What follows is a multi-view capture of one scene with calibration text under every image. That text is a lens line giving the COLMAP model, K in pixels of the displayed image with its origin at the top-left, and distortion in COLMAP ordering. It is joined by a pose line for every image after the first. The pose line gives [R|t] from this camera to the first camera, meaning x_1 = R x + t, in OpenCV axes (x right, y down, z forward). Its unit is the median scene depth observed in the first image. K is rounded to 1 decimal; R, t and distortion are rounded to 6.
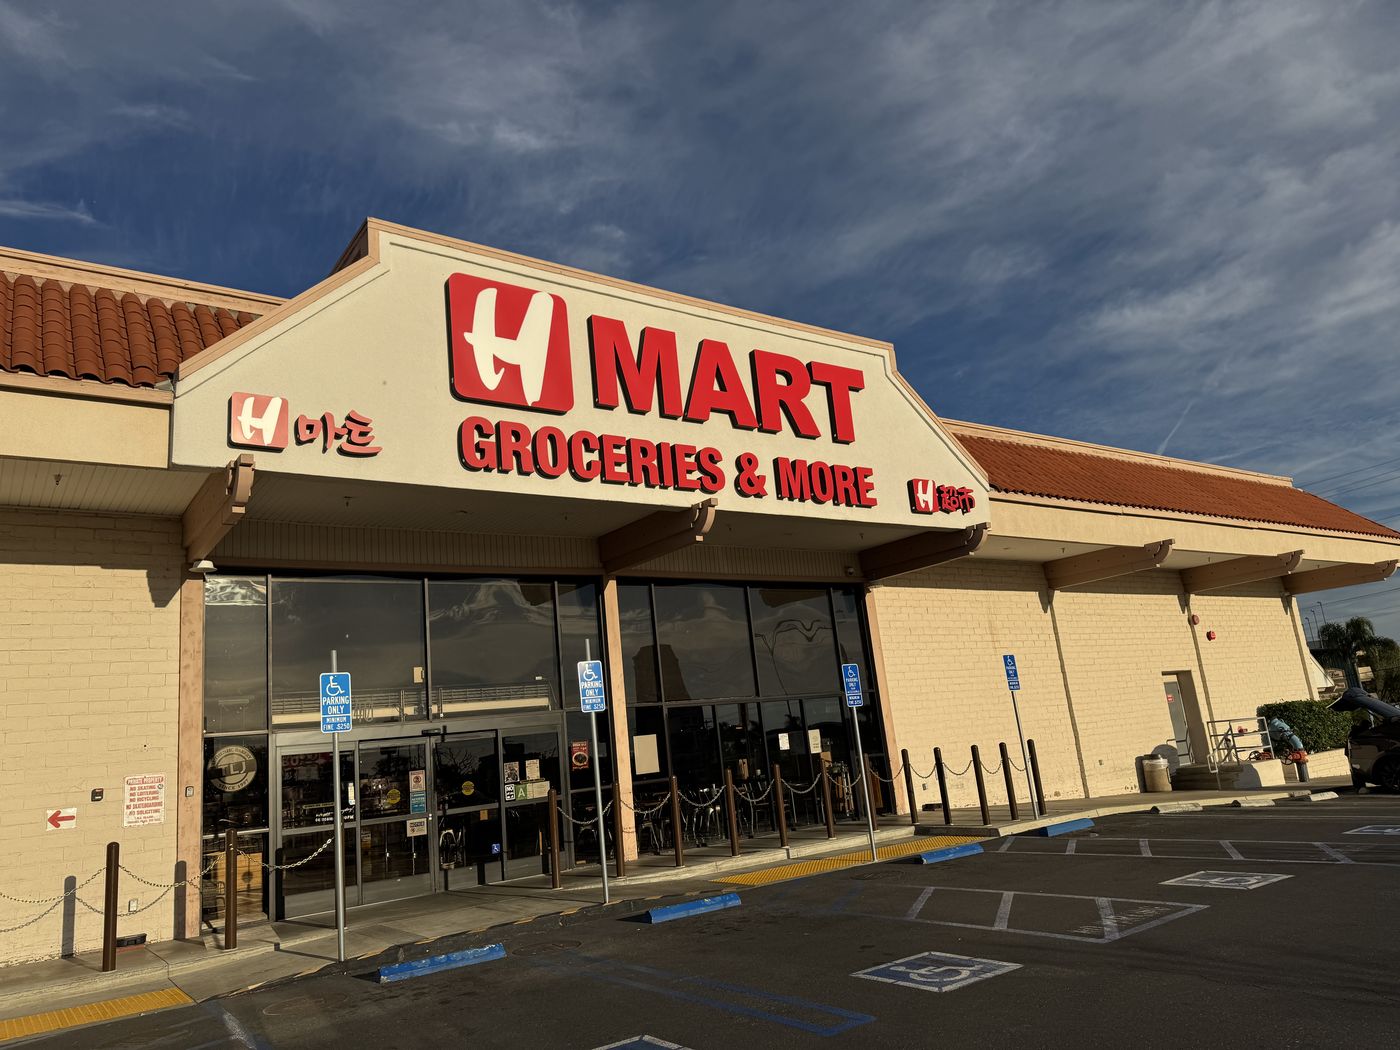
lens RADIAL K [[974.6, 0, 700.0], [0, 974.6, 525.0], [0, 0, 1]] dist [0.123611, -0.182245]
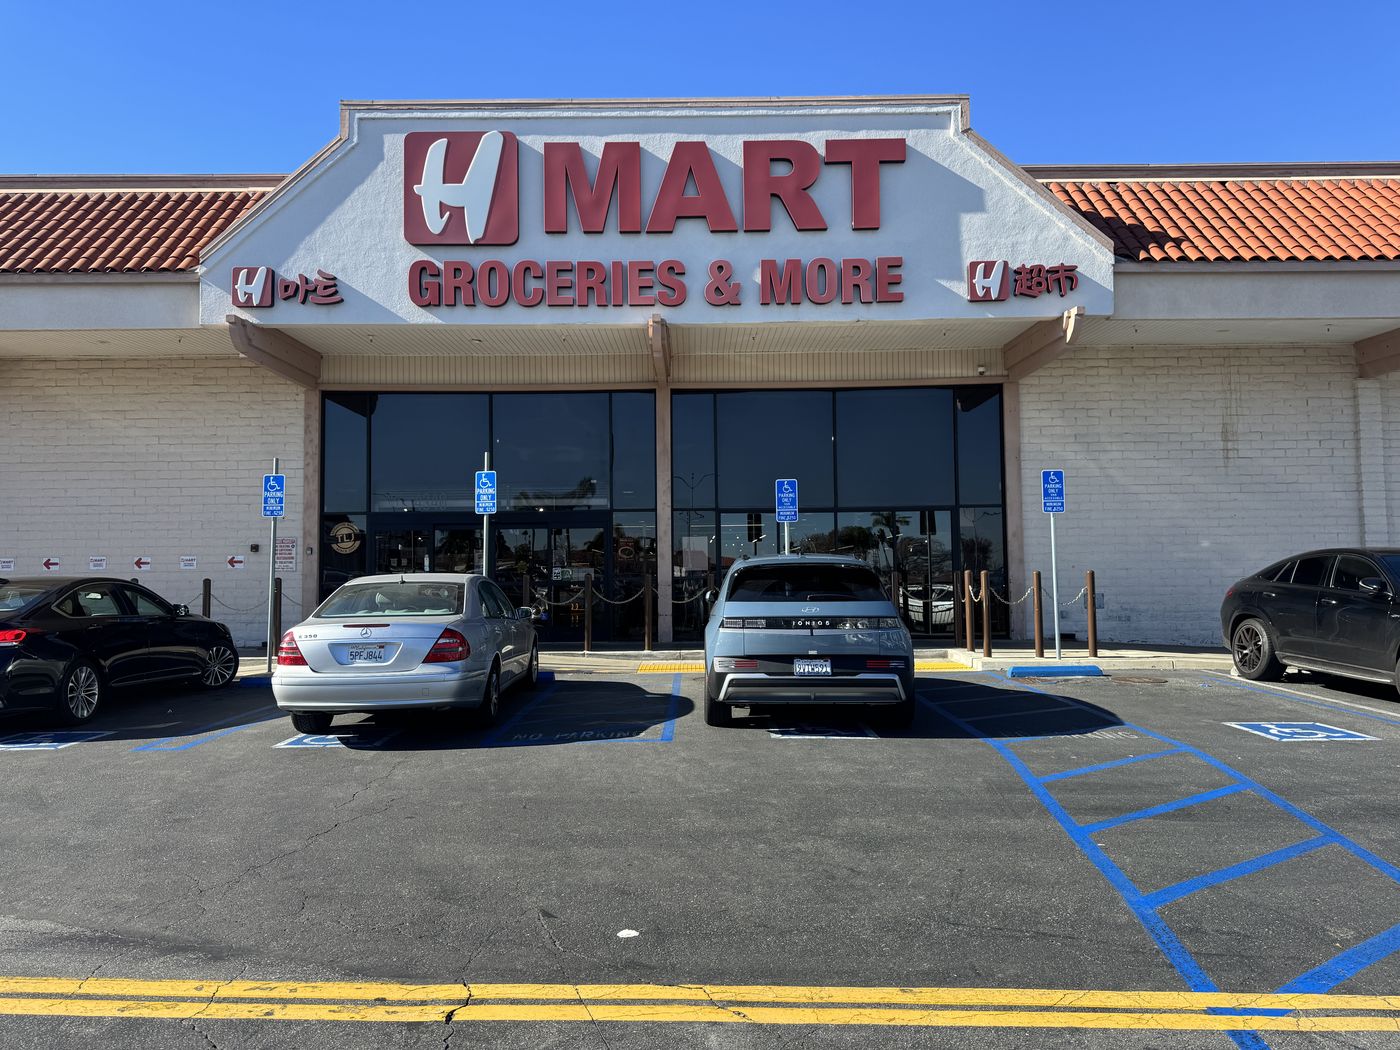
lens RADIAL K [[974.6, 0, 700.0], [0, 974.6, 525.0], [0, 0, 1]] dist [0.123611, -0.182245]
pose [[0.814197, 0.061026, -0.577373, 0.645693], [0.064017, 0.978961, 0.193746, -0.007317], [0.577049, -0.194709, 0.793160, 0.169037]]
